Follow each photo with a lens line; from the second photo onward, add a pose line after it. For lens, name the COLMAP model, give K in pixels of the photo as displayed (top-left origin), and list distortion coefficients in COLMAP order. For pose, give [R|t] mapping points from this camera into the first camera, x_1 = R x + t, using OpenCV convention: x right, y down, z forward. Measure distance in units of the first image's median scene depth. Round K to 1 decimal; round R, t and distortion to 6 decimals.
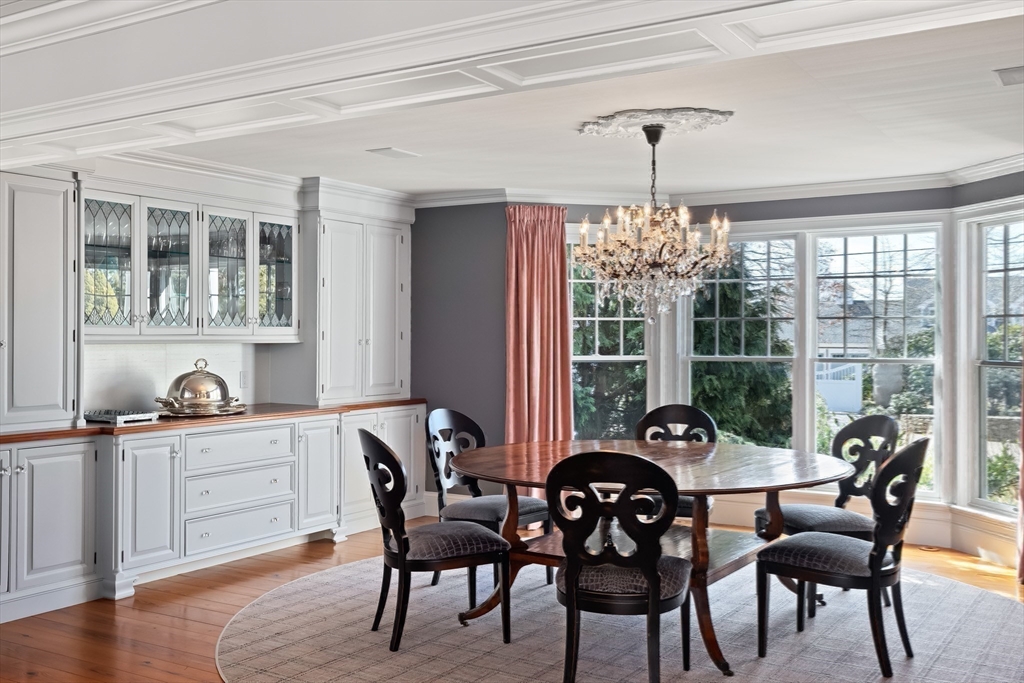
lens RADIAL K [[1017.2, 0, 513.1], [0, 1017.2, 339.5], [0, 0, 1]] dist [0.003546, 0.000000]
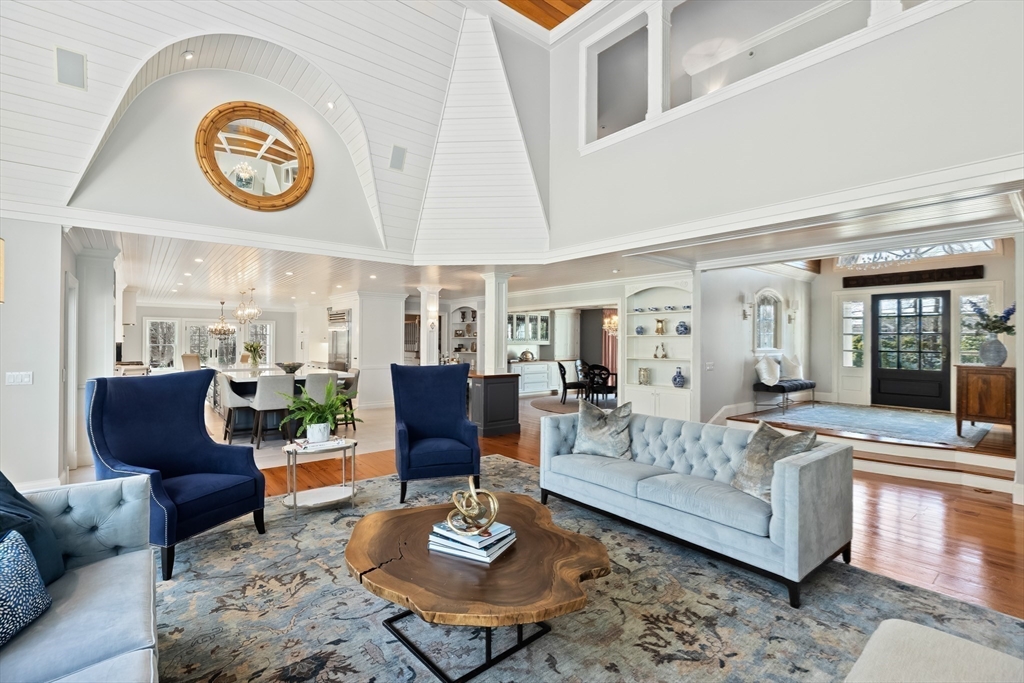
lens RADIAL K [[464.4, 0, 509.8], [0, 464.4, 341.6], [0, 0, 1]] dist [0.000008, 0.000000]
pose [[0.947537, 0.005969, -0.319589, 0.251159], [-0.006406, 0.999979, -0.000318, -0.007839], [0.319581, 0.002349, 0.947556, -0.888030]]
